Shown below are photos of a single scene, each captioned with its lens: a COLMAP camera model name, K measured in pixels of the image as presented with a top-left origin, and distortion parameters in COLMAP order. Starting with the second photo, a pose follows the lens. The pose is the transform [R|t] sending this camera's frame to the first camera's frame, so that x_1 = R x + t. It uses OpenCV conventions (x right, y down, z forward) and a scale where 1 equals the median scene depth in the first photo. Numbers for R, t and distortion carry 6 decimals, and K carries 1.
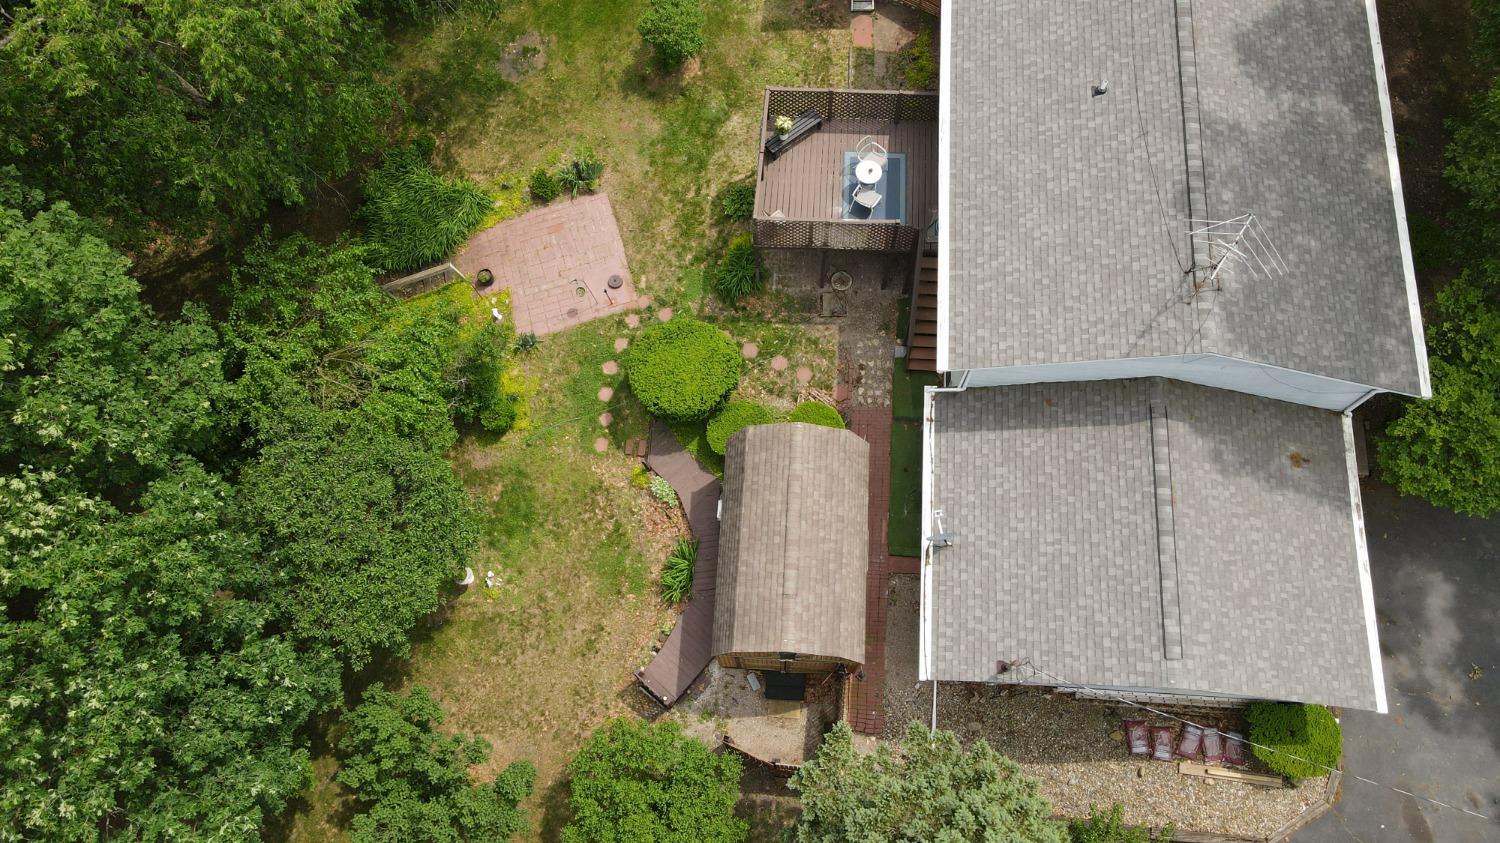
lens RADIAL K [[1096.2, 0, 742.8], [0, 1096.2, 419.3], [0, 0, 1]] dist [-0.002753, 0.004183]
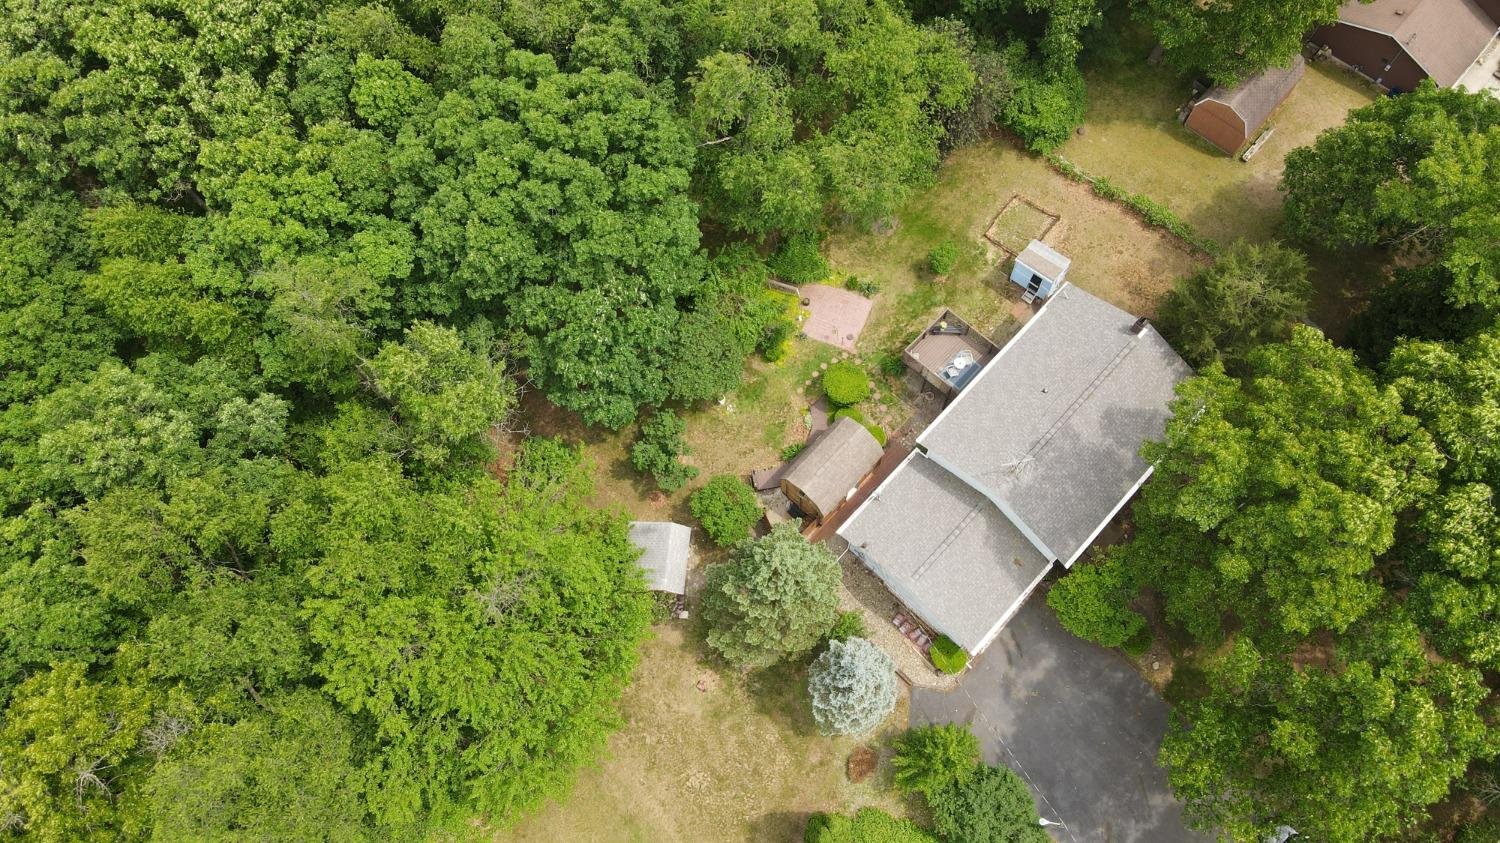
lens RADIAL K [[1096.2, 0, 745.1], [0, 1096.2, 422.7], [0, 0, 1]] dist [-0.002753, 0.004183]
pose [[0.768926, 0.599006, -0.223484, 0.366730], [-0.599952, 0.796831, 0.071540, -0.019374], [0.220932, 0.079071, 0.972079, -1.370658]]
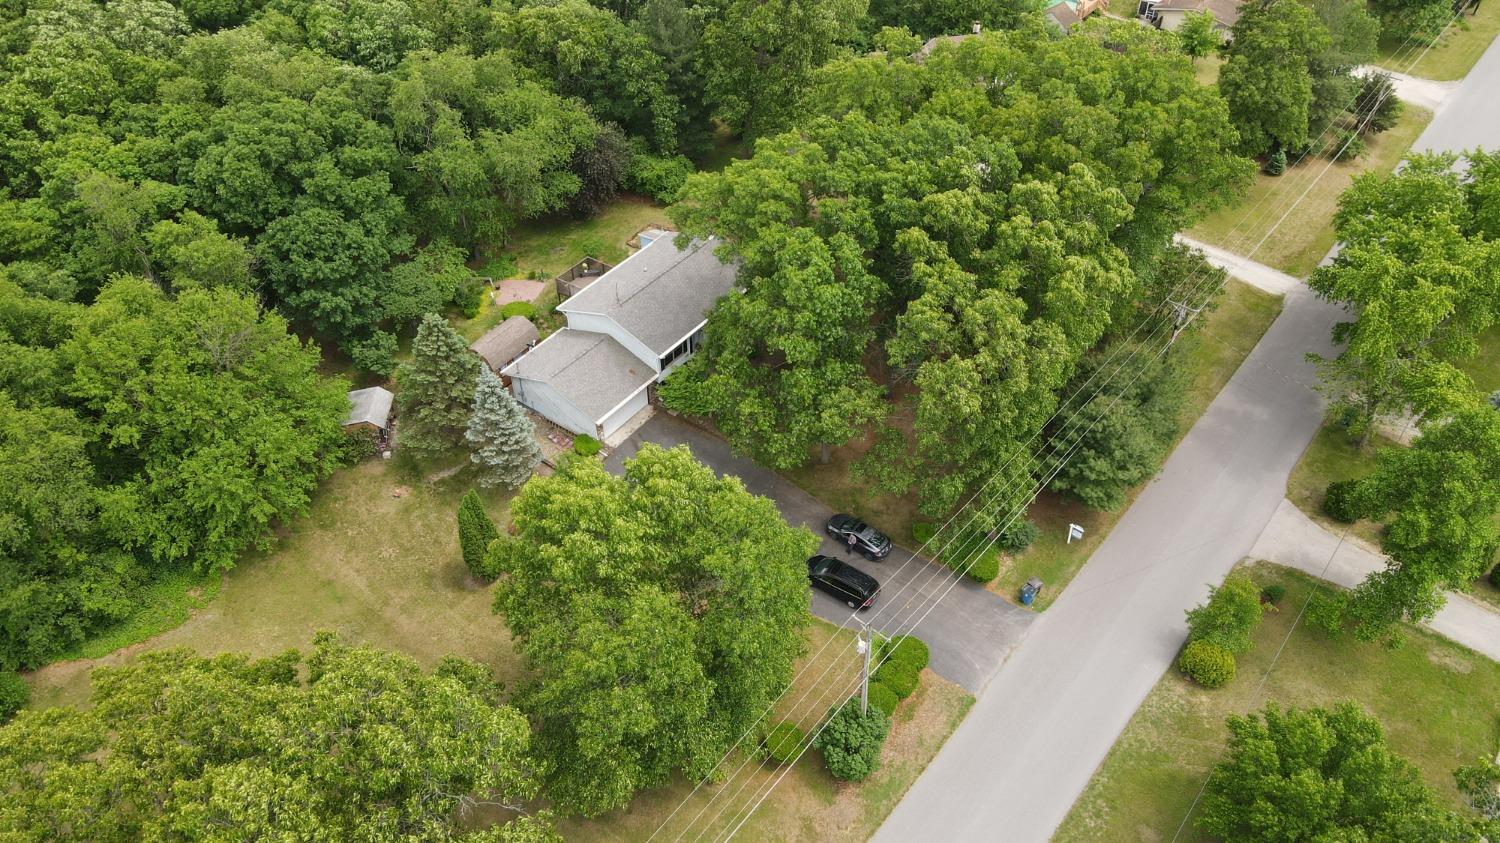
lens RADIAL K [[1096.2, 0, 754.2], [0, 1096.2, 422.9], [0, 0, 1]] dist [-0.002753, 0.004183]
pose [[0.848904, 0.362634, -0.384523, 1.951878], [-0.500691, 0.784798, -0.365241, 1.072910], [0.169324, 0.502582, 0.847786, -1.496097]]
